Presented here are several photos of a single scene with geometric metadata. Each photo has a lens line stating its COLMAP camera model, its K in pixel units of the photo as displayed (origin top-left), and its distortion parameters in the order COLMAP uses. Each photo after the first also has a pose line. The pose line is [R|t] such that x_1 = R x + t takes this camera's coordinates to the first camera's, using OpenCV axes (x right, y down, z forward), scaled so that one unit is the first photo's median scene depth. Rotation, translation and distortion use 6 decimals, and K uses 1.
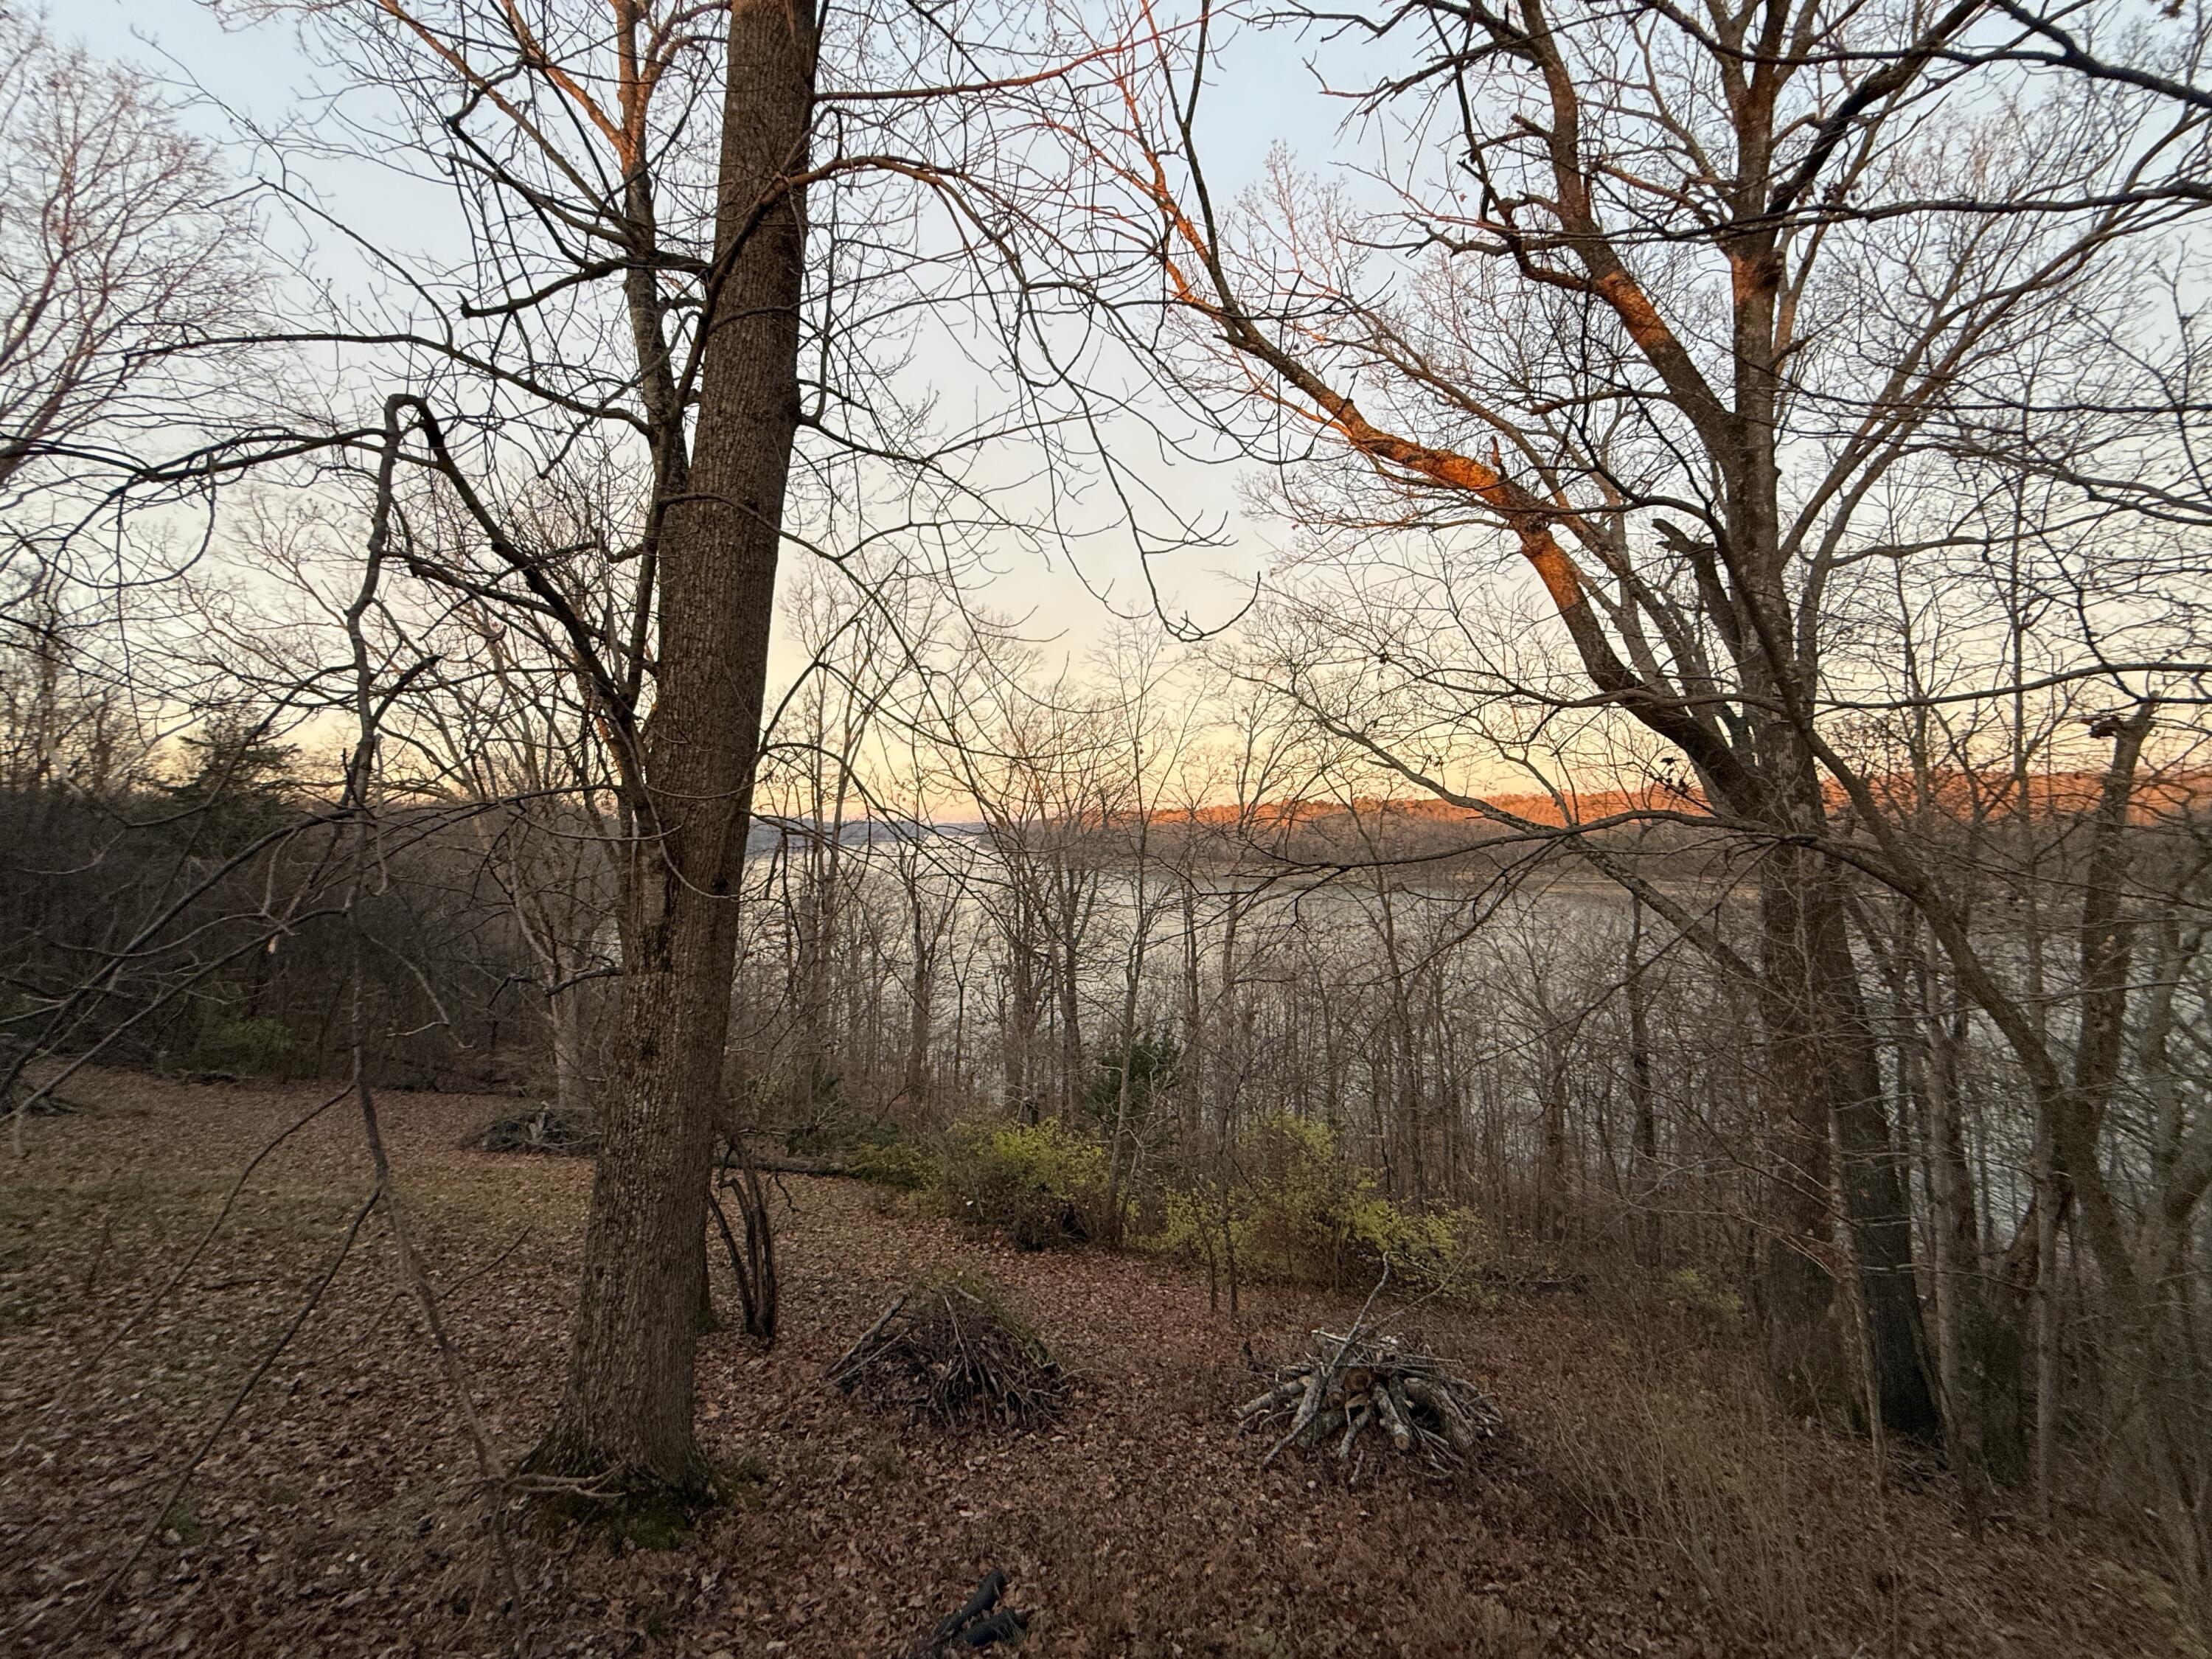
lens RADIAL K [[873.7, 0, 1099.3], [0, 873.7, 828.3], [0, 0, 1]] dist [-0.007149, 0.001294]
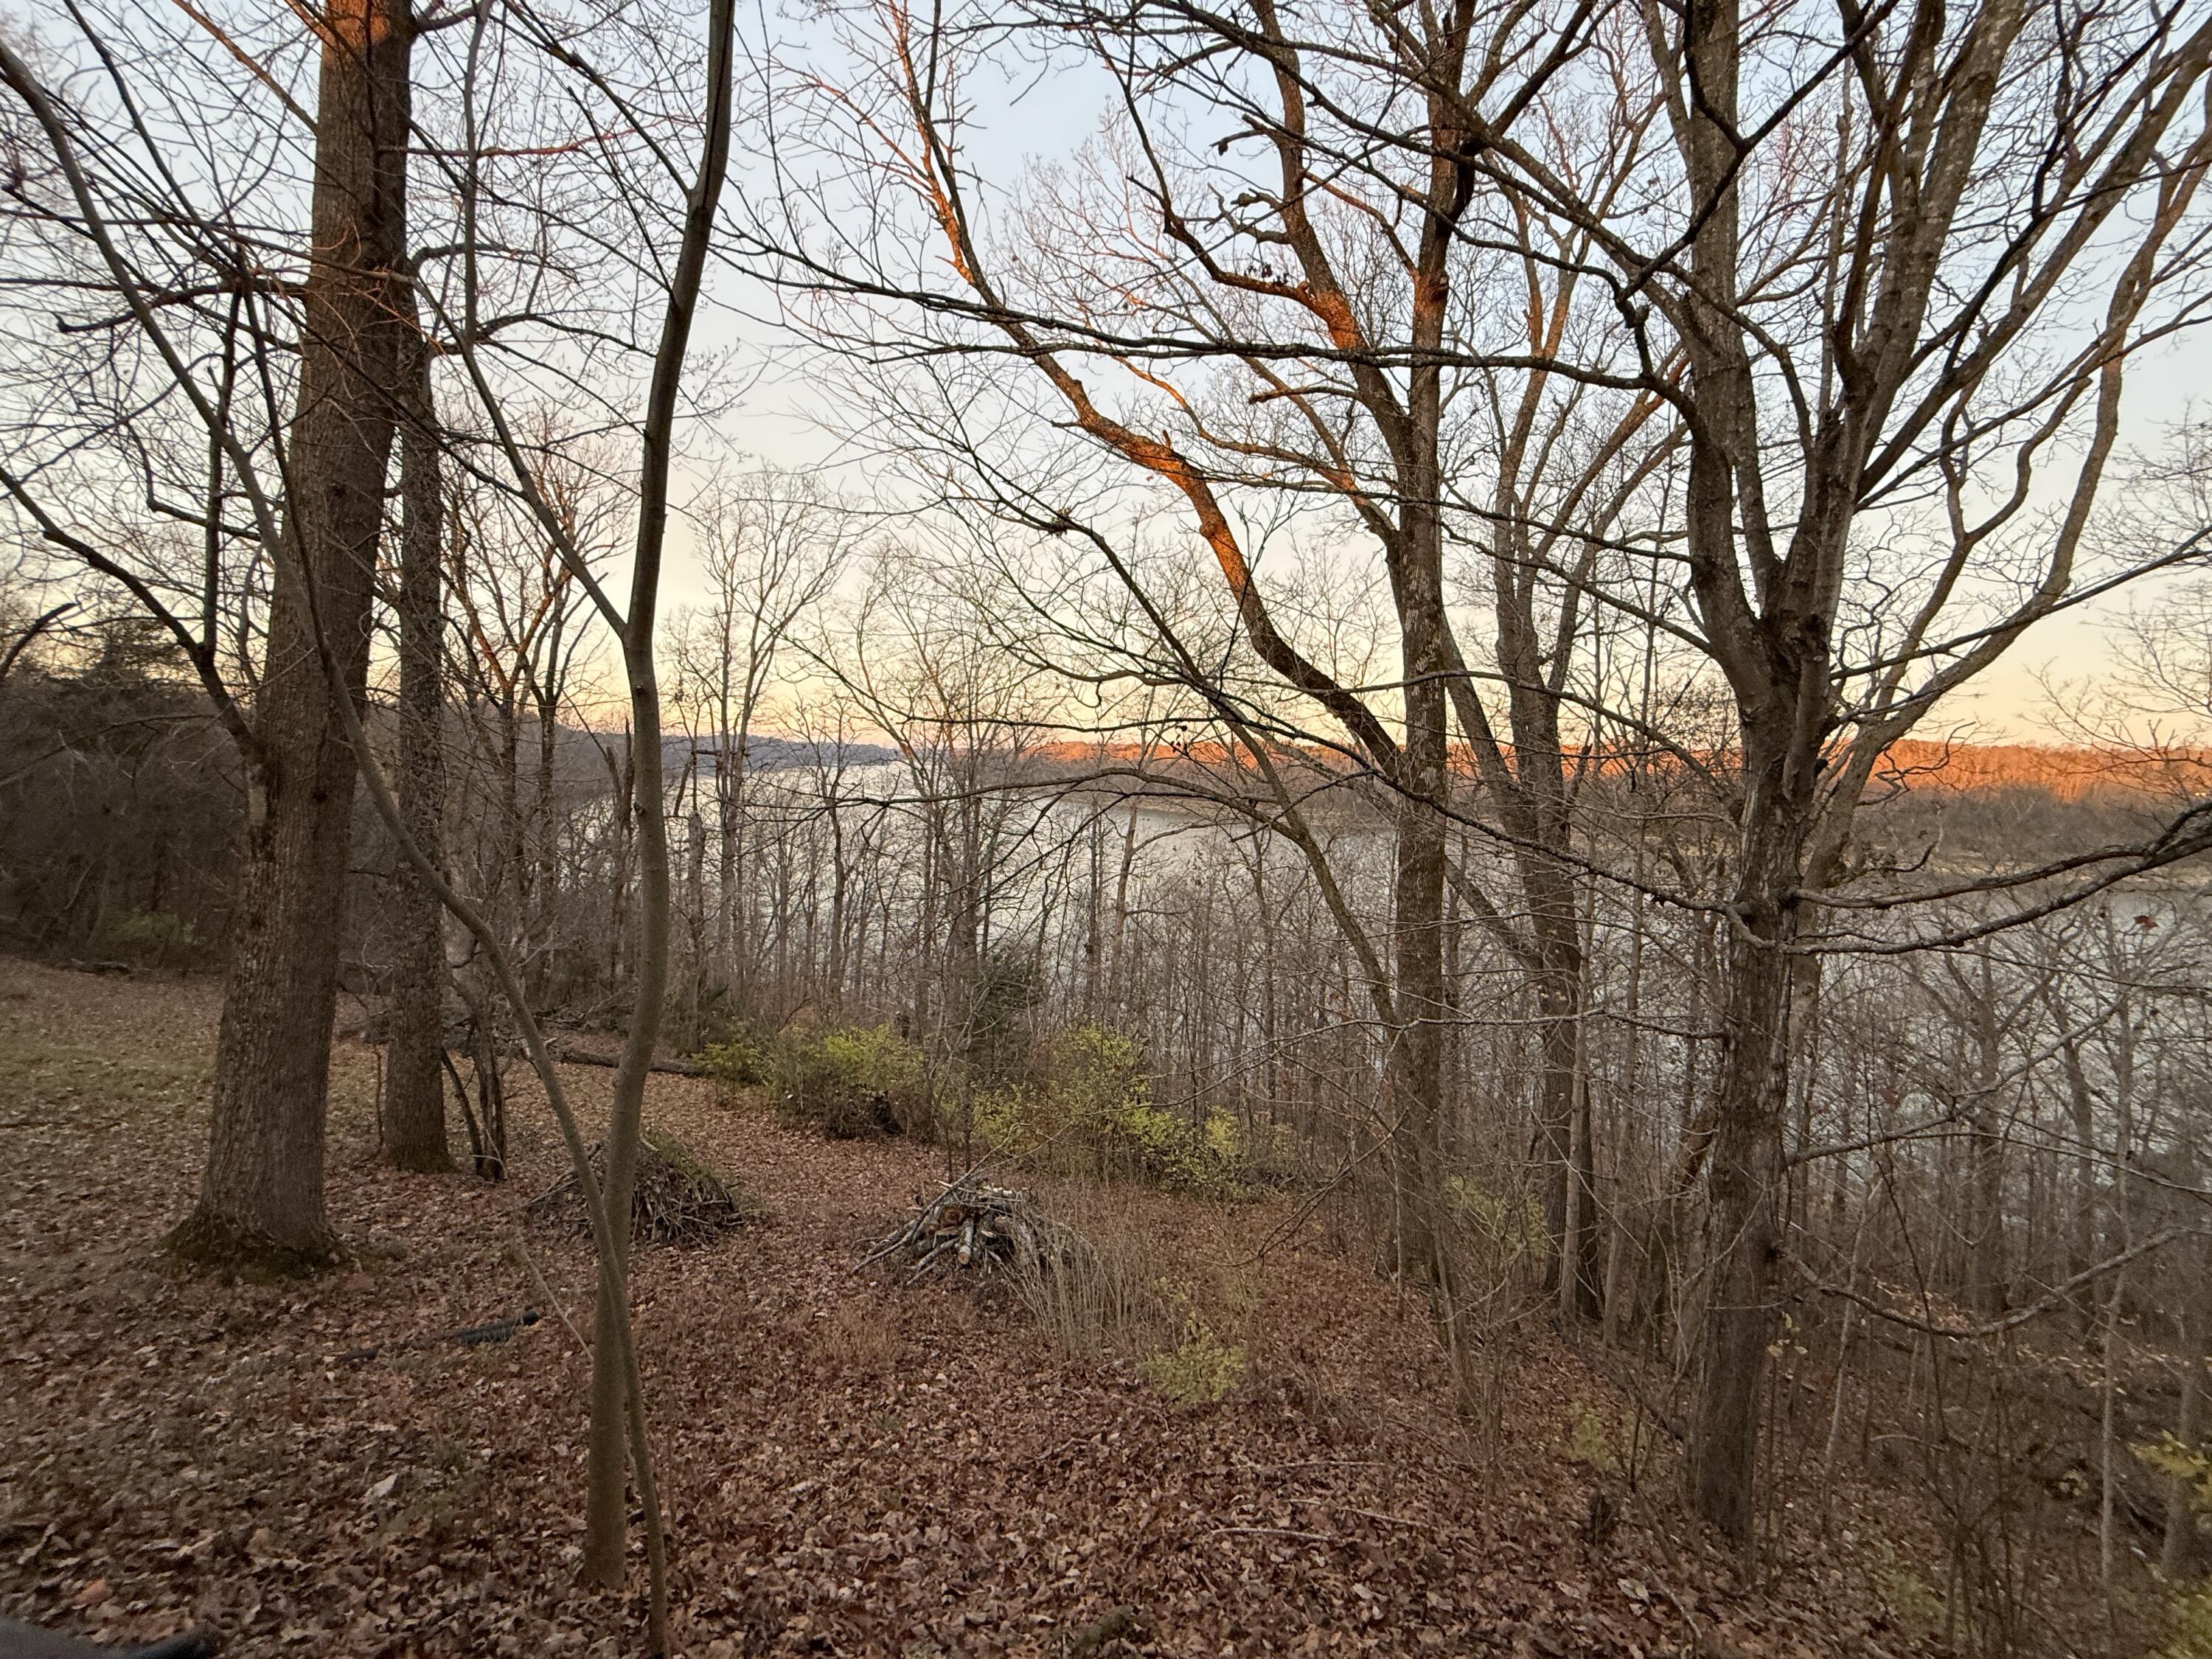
lens RADIAL K [[873.7, 0, 1103.2], [0, 873.7, 832.2], [0, 0, 1]] dist [-0.007149, 0.001294]
pose [[0.998437, 0.040155, 0.038870, 0.172298], [-0.043161, 0.995872, 0.079847, -0.008757], [-0.035503, -0.081400, 0.996049, -0.080034]]
